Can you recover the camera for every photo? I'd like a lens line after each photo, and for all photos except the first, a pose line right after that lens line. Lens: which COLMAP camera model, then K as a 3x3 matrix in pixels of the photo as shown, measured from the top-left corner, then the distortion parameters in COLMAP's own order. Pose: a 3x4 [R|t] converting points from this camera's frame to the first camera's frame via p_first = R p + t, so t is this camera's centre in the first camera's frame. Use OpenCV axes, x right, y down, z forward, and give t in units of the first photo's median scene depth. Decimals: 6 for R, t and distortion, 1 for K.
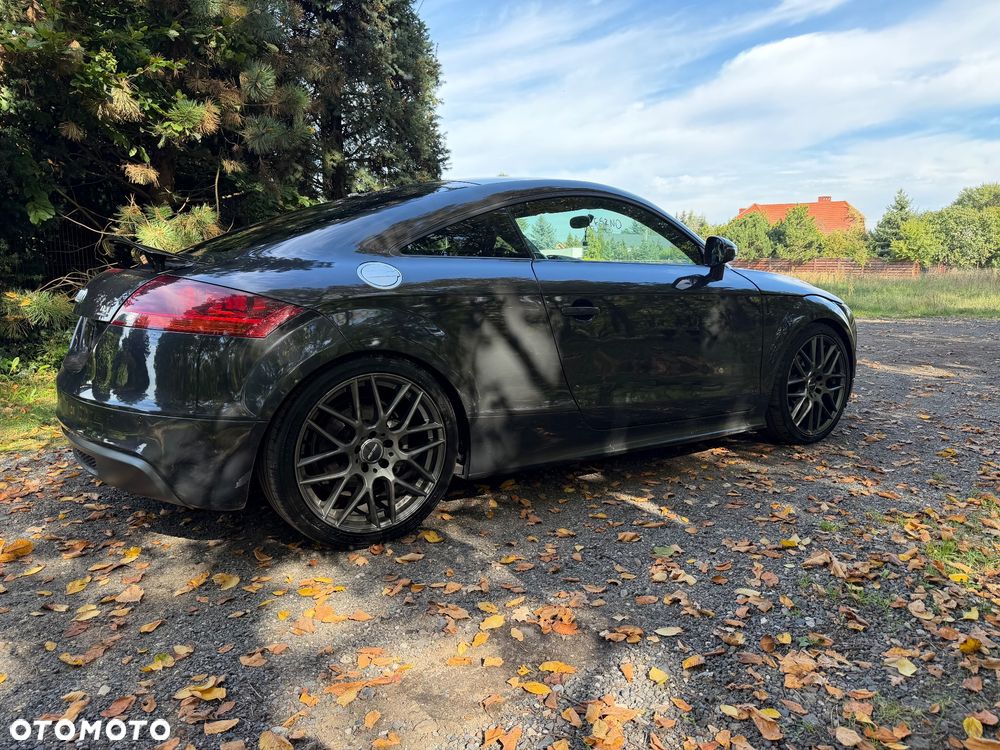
lens RADIAL K [[710.3, 0, 504.4], [0, 710.3, 374.2], [0, 0, 1]] dist [0.024460, -0.030328]
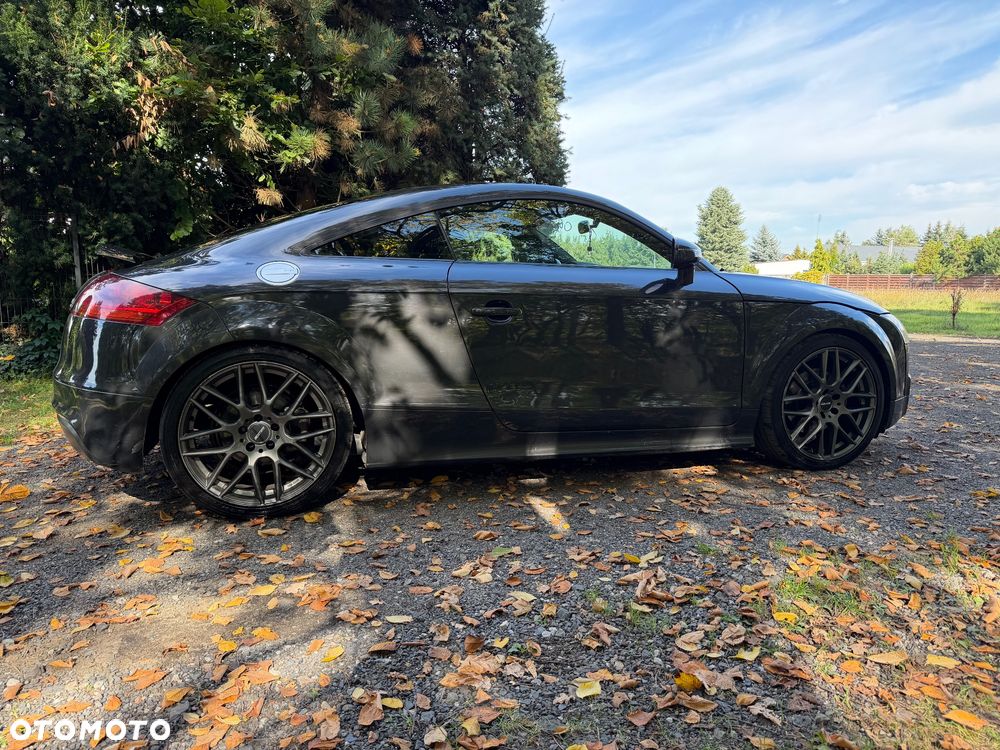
lens RADIAL K [[712.4, 0, 508.9], [0, 712.4, 372.8], [0, 0, 1]] dist [0.002985, -0.001129]
pose [[0.955193, 0.038275, -0.293499, 0.432710], [-0.045923, 0.998760, -0.019209, 0.016122], [0.292400, 0.031826, 0.955766, 0.048732]]
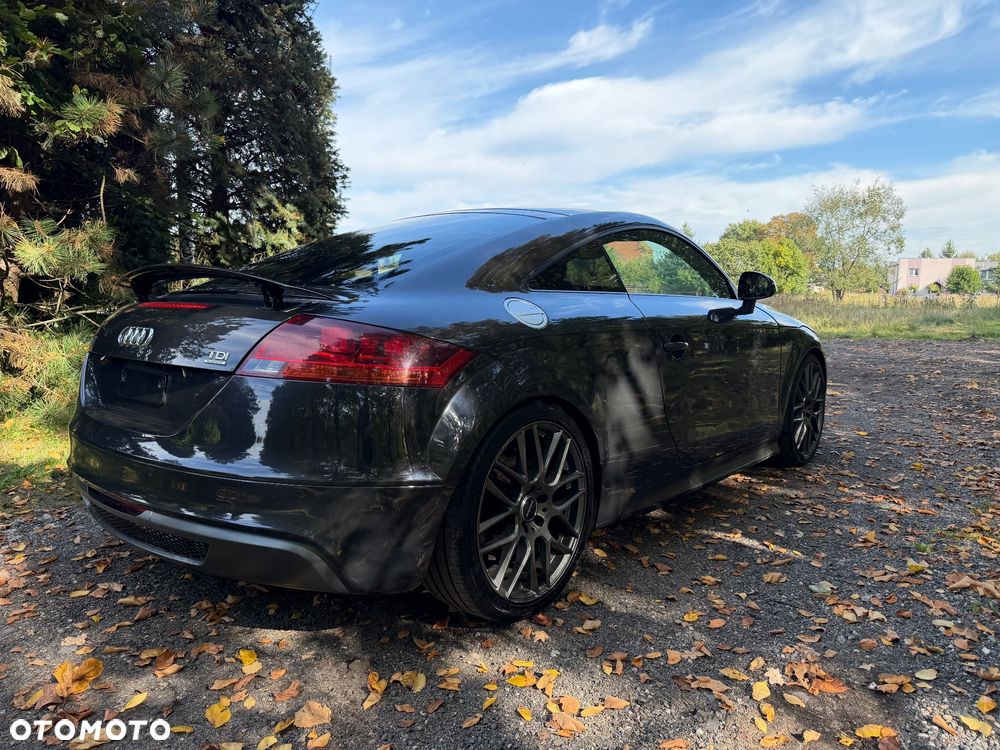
lens RADIAL K [[721.9, 0, 504.7], [0, 721.9, 370.5], [0, 0, 1]] dist [0.003489, -0.006873]
pose [[0.964222, -0.019556, 0.264373, -0.388444], [0.029687, 0.998968, -0.034381, -0.028742], [-0.263428, 0.040999, 0.963808, 0.112488]]
